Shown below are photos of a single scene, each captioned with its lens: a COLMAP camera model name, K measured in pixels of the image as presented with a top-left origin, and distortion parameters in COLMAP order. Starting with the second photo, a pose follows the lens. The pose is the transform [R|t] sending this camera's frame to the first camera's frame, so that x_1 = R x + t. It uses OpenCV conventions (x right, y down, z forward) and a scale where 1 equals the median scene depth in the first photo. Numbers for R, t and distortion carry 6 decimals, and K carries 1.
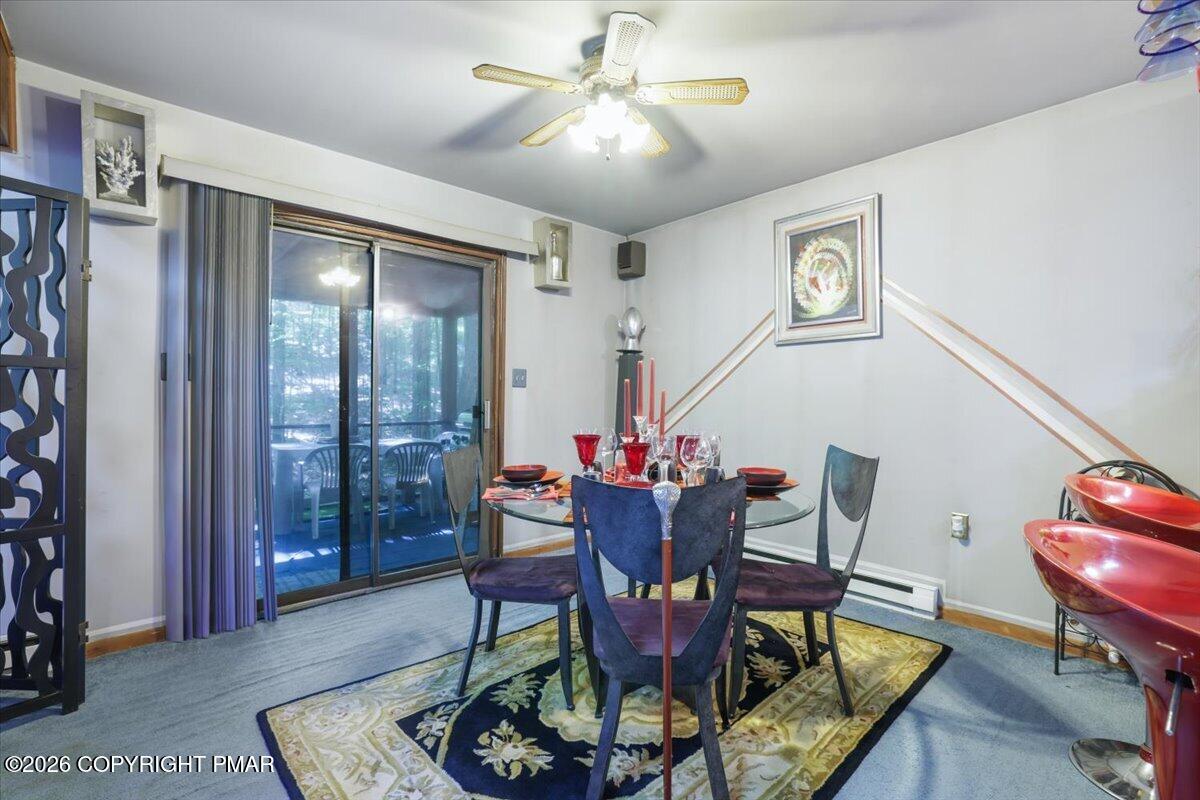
lens RADIAL K [[547.8, 0, 600.0], [0, 547.8, 400.0], [0, 0, 1]] dist [-0.000185, -0.000012]
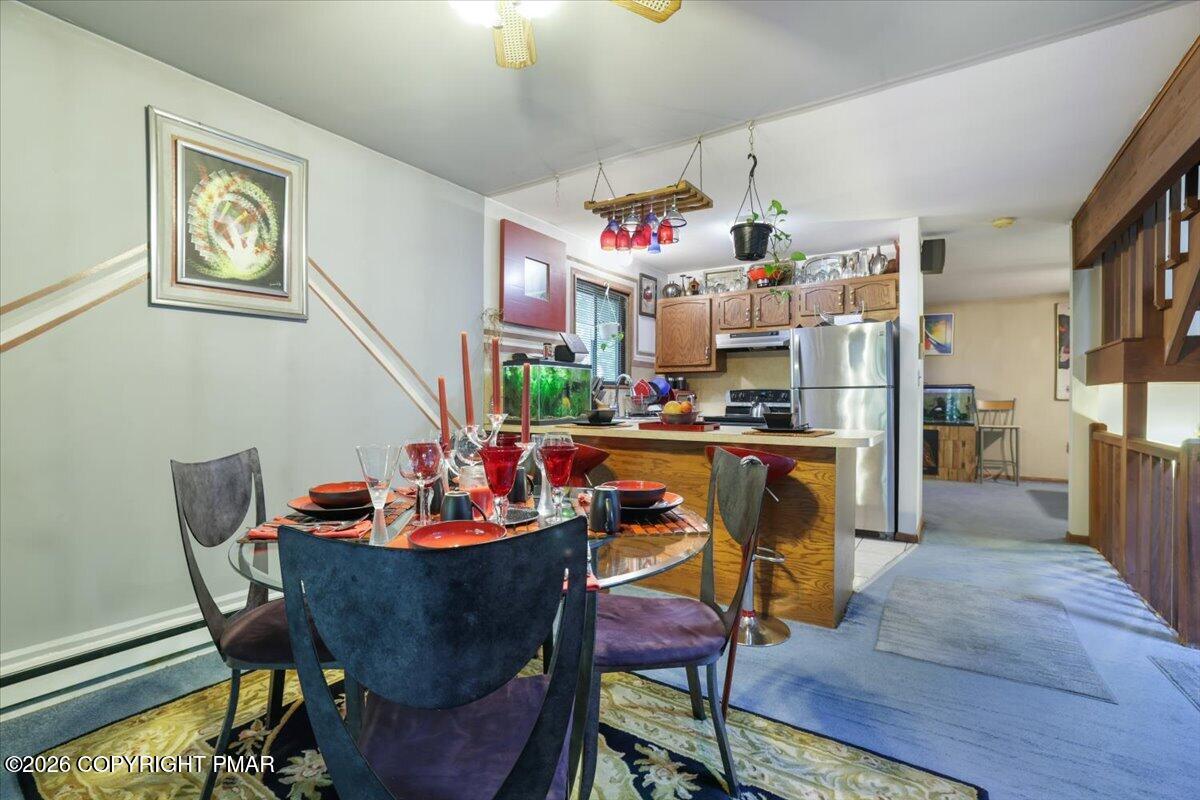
lens RADIAL K [[539.8, 0, 600.0], [0, 539.8, 400.0], [0, 0, 1]] dist [-0.001607, -0.000216]
pose [[-0.225688, -0.013538, 0.974106, -0.436141], [0.001143, 0.999899, 0.014162, 0.001876], [-0.974199, 0.004309, -0.225649, 0.691402]]
